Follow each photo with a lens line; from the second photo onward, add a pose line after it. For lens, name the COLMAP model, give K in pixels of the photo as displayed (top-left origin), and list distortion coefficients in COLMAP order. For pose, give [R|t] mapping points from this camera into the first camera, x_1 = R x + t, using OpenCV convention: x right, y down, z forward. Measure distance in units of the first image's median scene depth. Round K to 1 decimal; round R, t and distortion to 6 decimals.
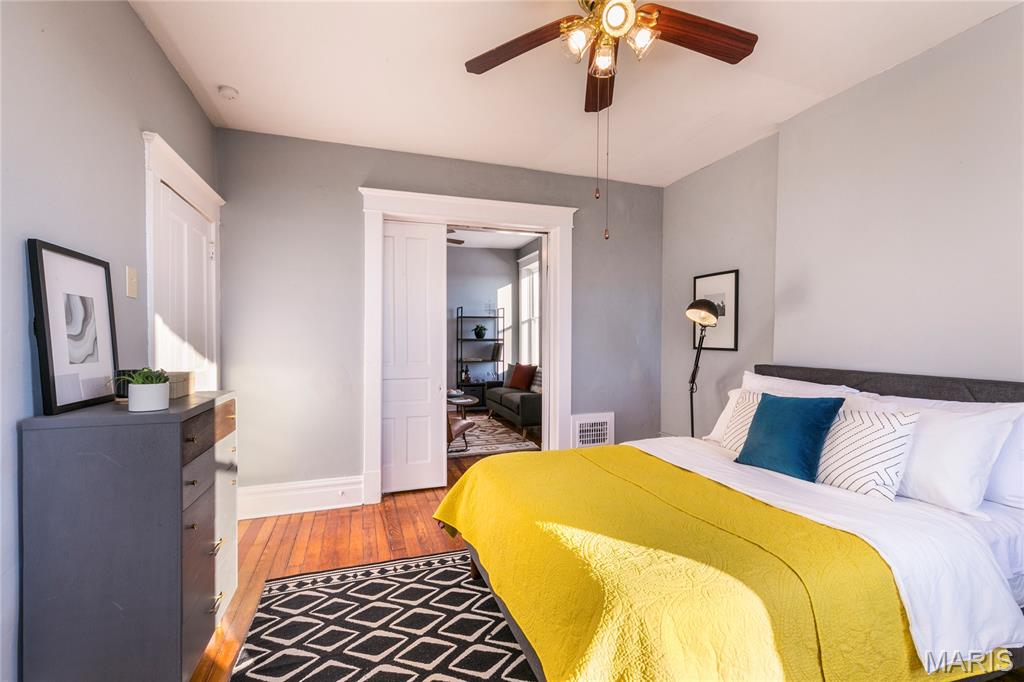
lens RADIAL K [[467.6, 0, 512.0], [0, 467.6, 341.0], [0, 0, 1]] dist [-0.000524, -0.000269]
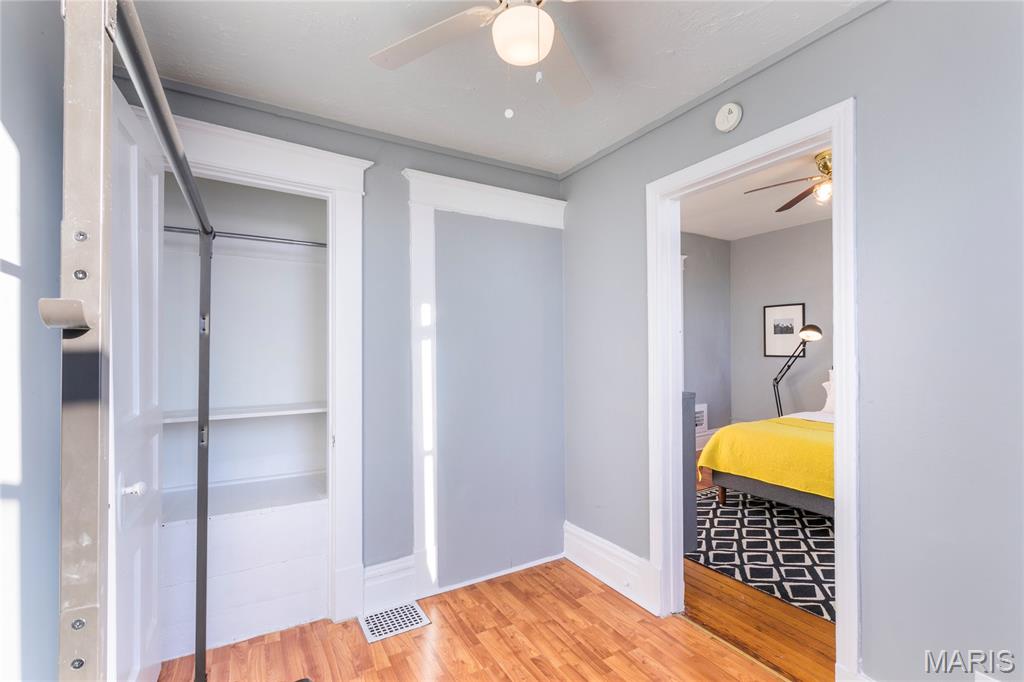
lens RADIAL K [[467.6, 0, 512.0], [0, 467.6, 341.0], [0, 0, 1]] dist [-0.000524, -0.000269]
pose [[0.979802, -0.006182, 0.199872, -0.732497], [0.010973, 0.999678, -0.022873, -0.007612], [-0.199667, 0.024604, 0.979555, -0.275898]]
